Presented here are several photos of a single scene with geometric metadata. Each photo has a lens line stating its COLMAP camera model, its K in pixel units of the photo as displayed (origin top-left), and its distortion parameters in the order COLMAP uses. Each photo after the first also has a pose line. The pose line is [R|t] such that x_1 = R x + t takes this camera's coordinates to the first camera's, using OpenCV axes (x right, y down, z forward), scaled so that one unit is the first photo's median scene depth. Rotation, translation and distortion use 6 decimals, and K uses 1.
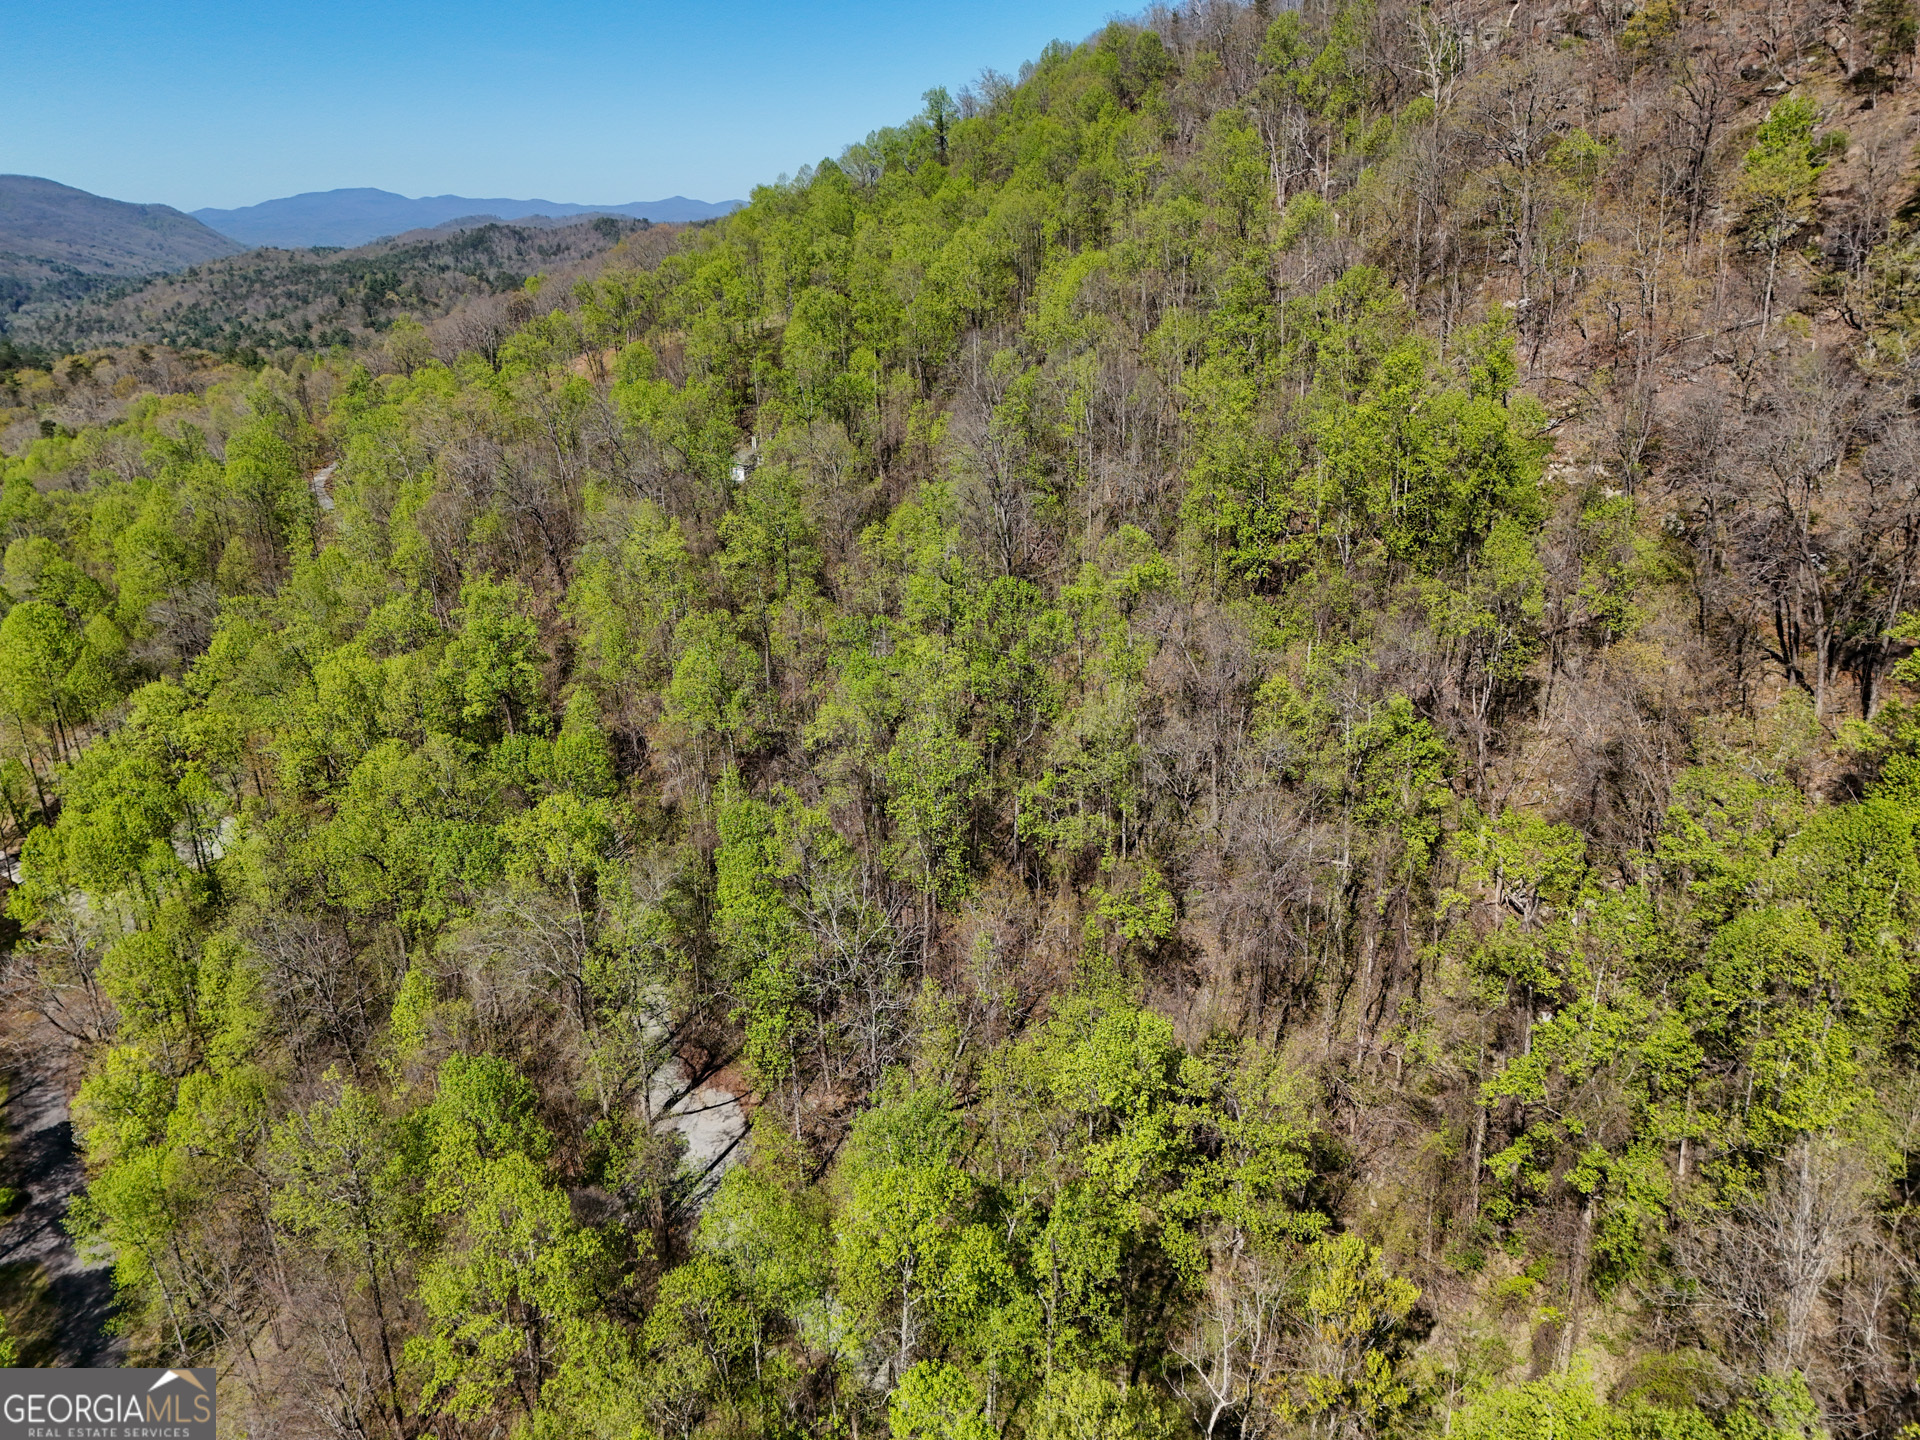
lens RADIAL K [[1427.7, 0, 955.8], [0, 1427.7, 720.9], [0, 0, 1]] dist [0.052963, -0.033026]
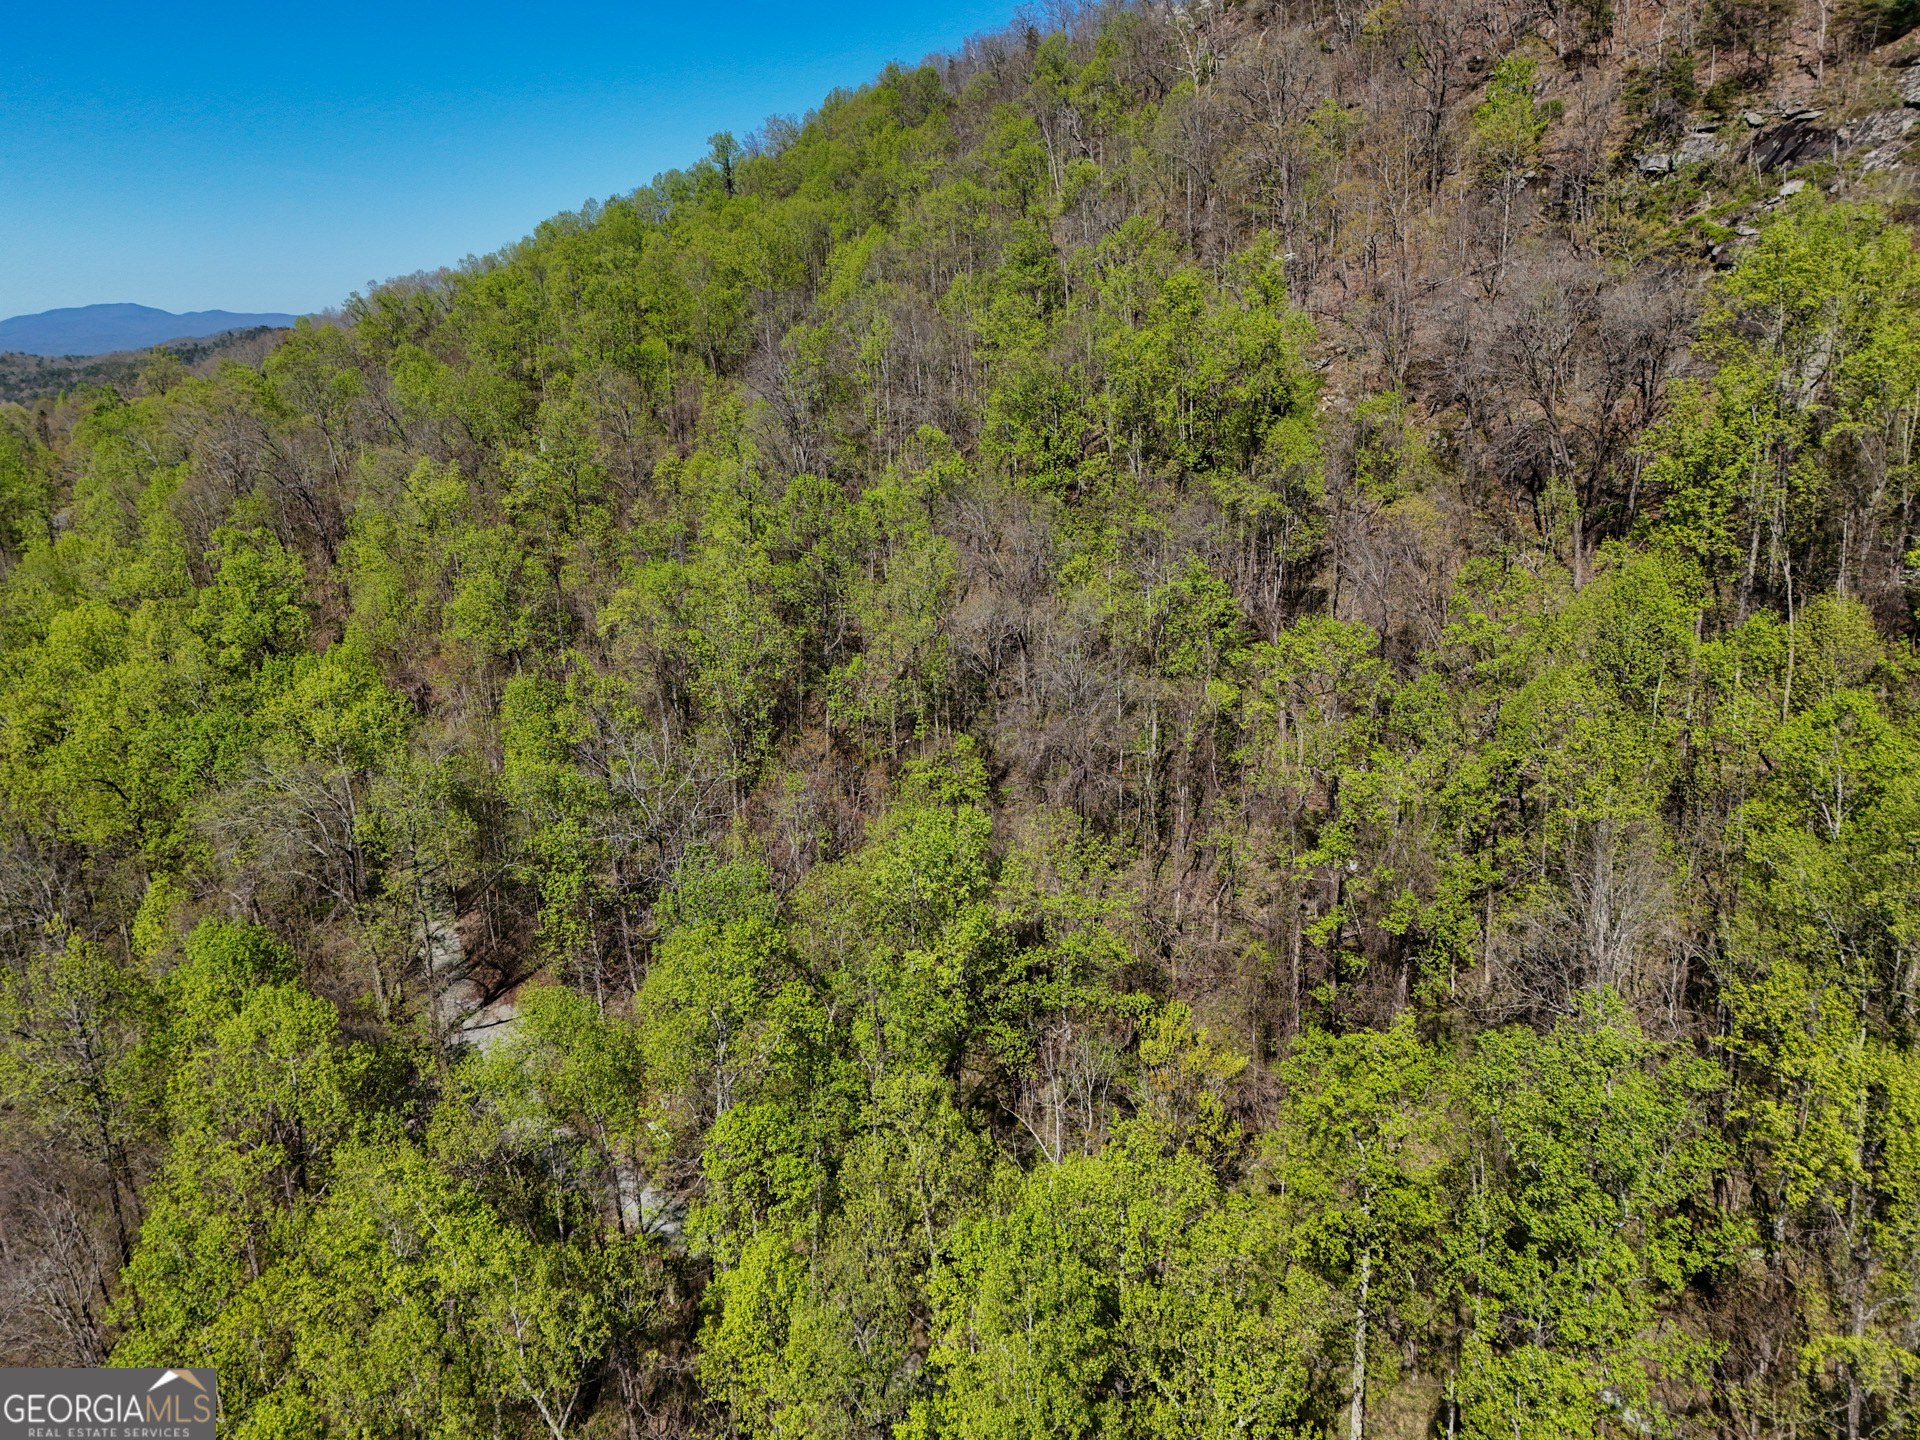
lens RADIAL K [[1424.4, 0, 961.5], [0, 1424.4, 722.4], [0, 0, 1]] dist [0.080549, -0.073088]
pose [[0.990072, -0.036760, 0.135666, 0.001635], [0.046878, 0.996291, -0.072160, 0.130749], [-0.132510, 0.077804, 0.988123, 0.021502]]
